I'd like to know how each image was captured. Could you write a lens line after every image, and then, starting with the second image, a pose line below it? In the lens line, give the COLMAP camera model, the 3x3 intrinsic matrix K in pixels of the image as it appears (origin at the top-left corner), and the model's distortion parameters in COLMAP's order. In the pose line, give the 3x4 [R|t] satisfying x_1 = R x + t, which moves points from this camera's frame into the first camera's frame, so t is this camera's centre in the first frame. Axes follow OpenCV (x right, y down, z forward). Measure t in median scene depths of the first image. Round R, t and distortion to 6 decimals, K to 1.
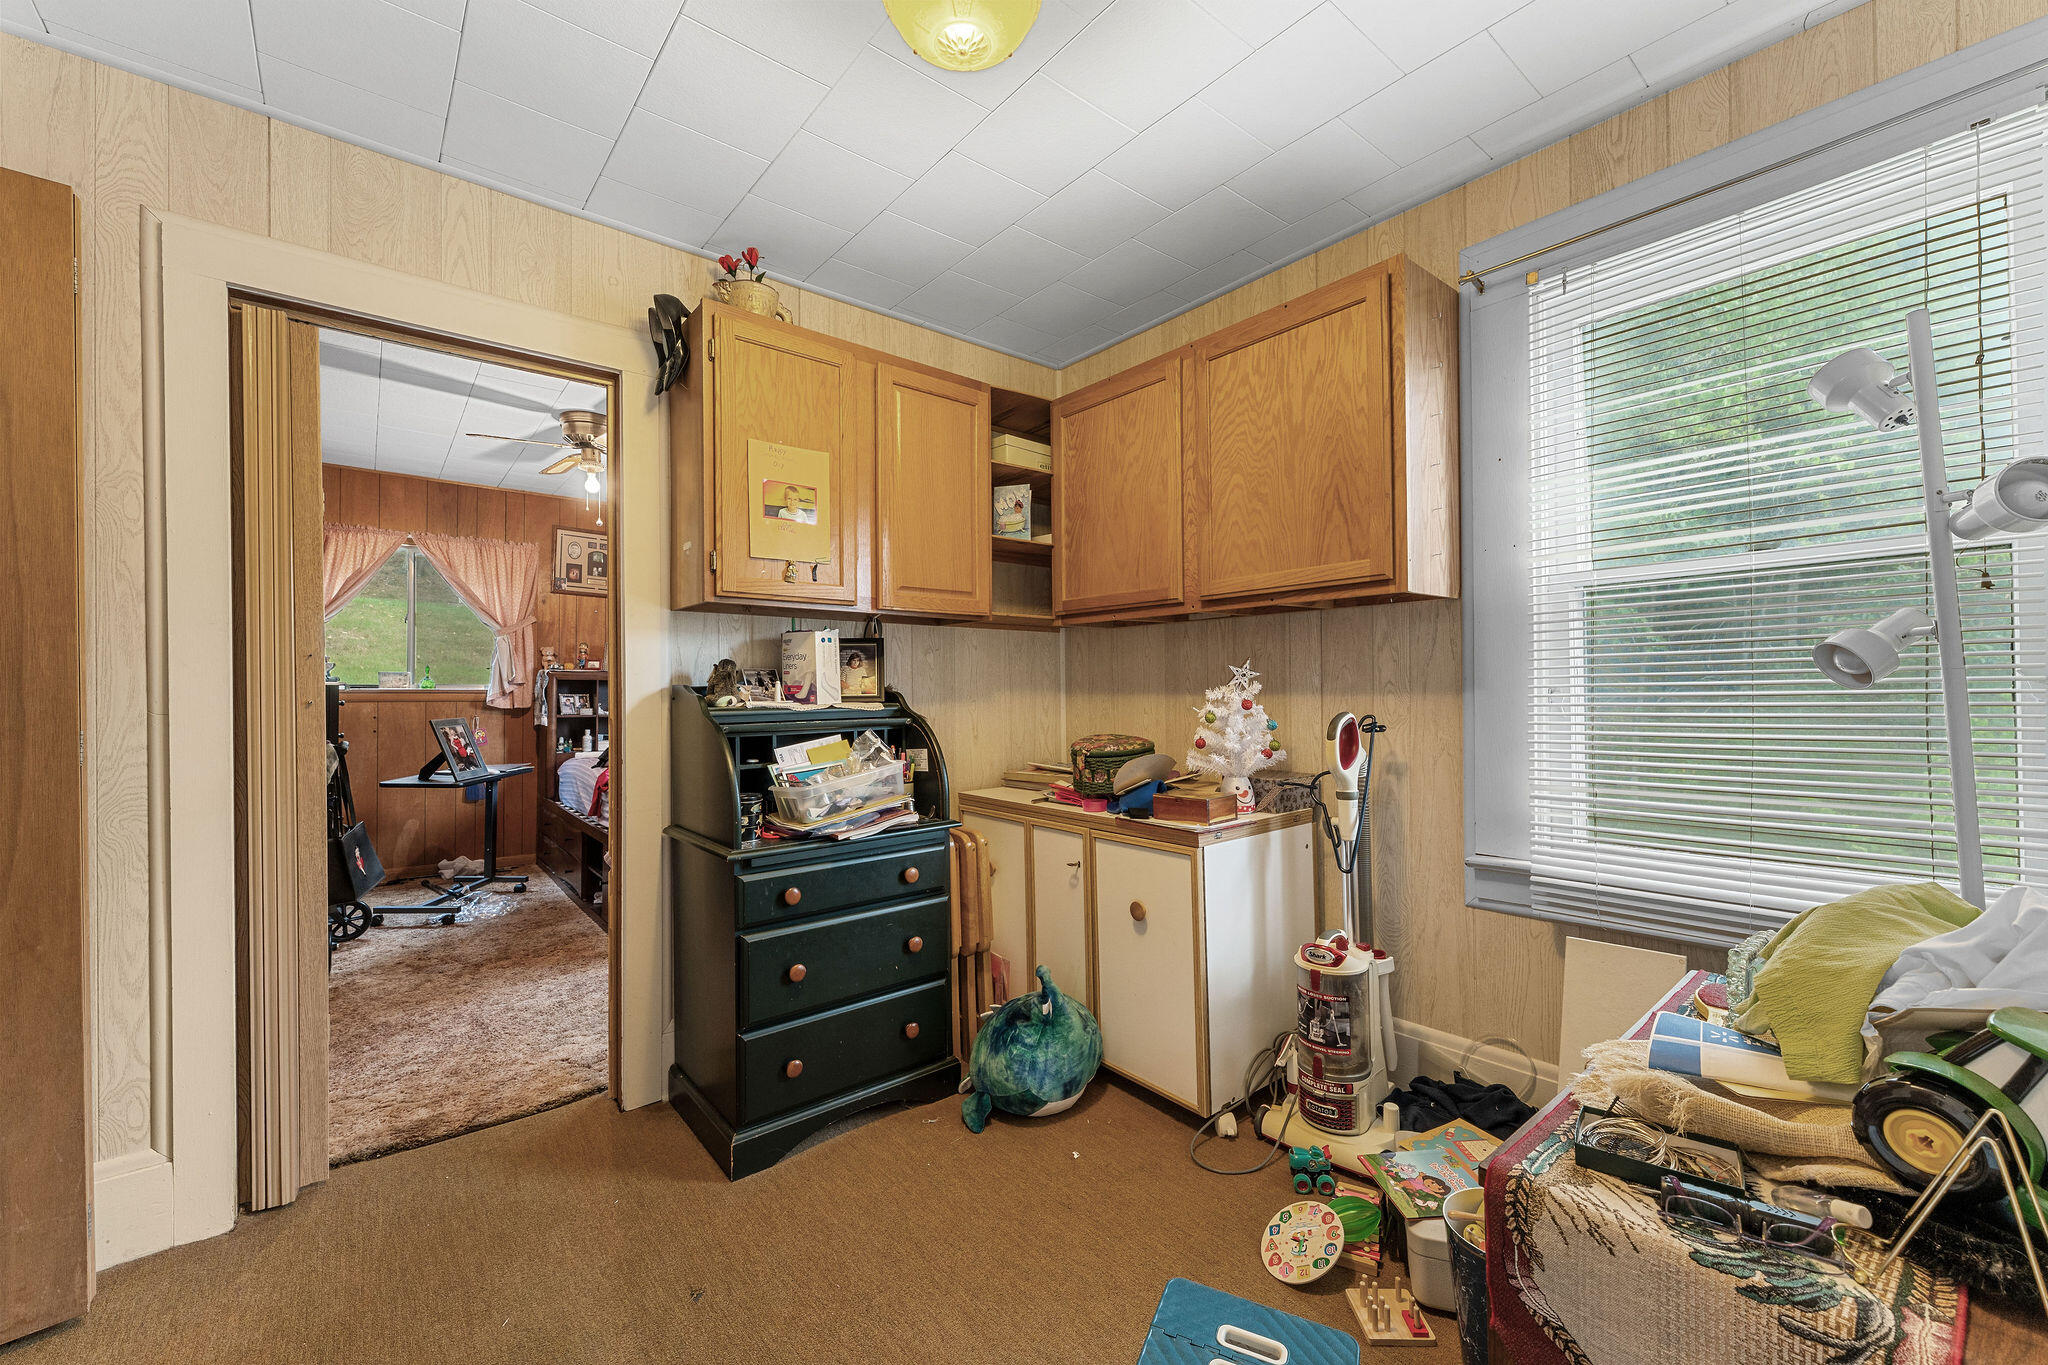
lens RADIAL K [[813.5, 0, 1026.1], [0, 813.5, 684.0], [0, 0, 1]] dist [-0.003064, 0.000502]
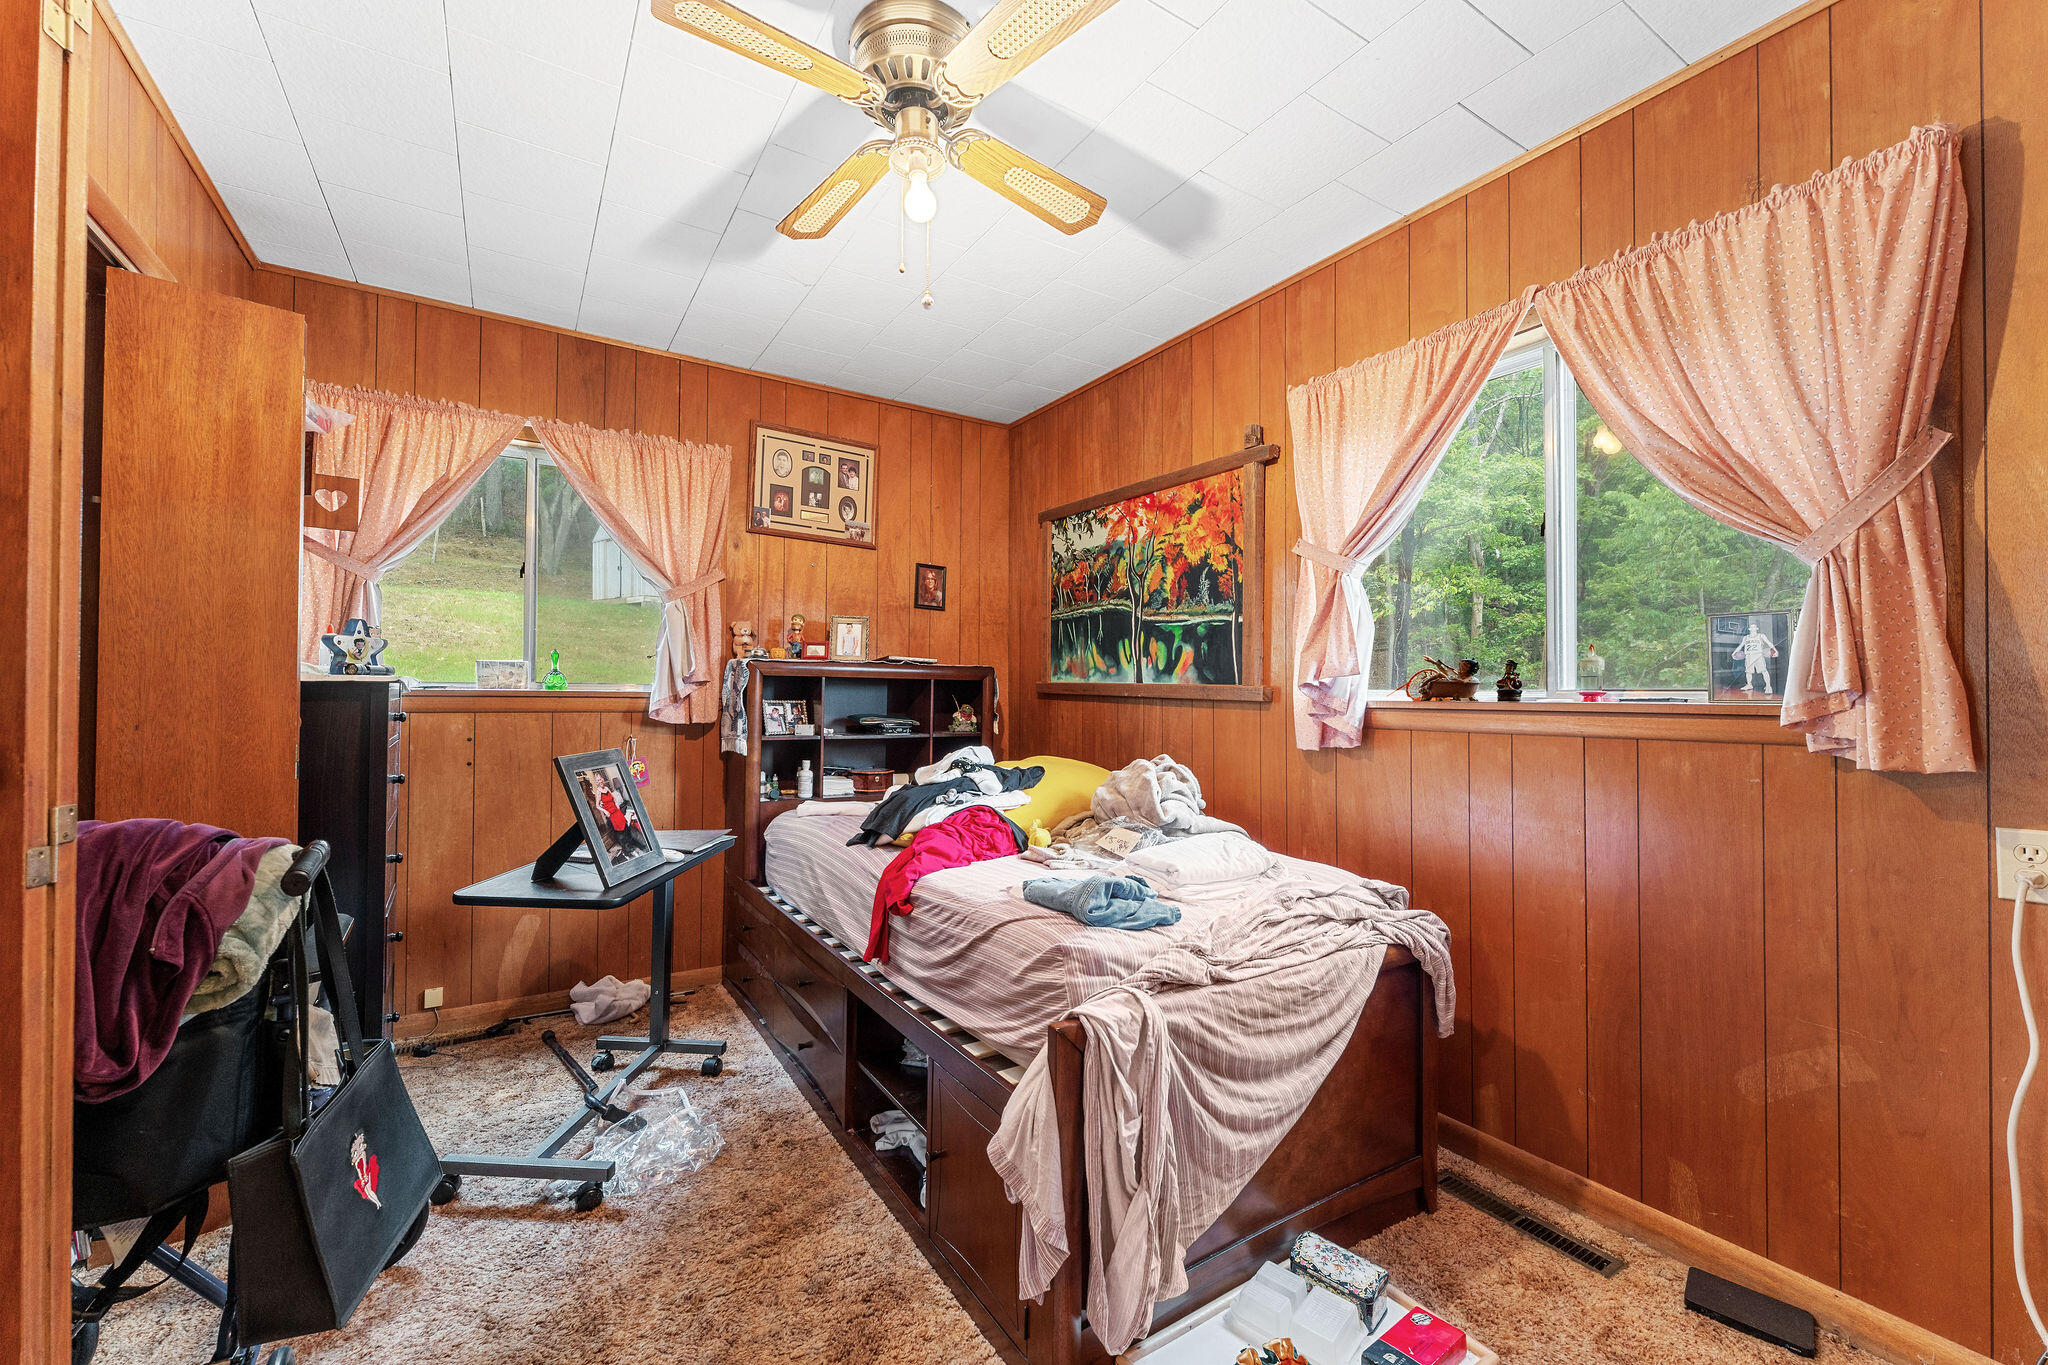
lens RADIAL K [[813.5, 0, 1020.3], [0, 813.5, 684.8], [0, 0, 1]] dist [-0.003064, 0.000502]
pose [[0.992435, 0.004950, -0.122668, -0.322644], [-0.005384, 0.999980, -0.003200, 0.002131], [0.122650, 0.003836, 0.992443, 0.446008]]
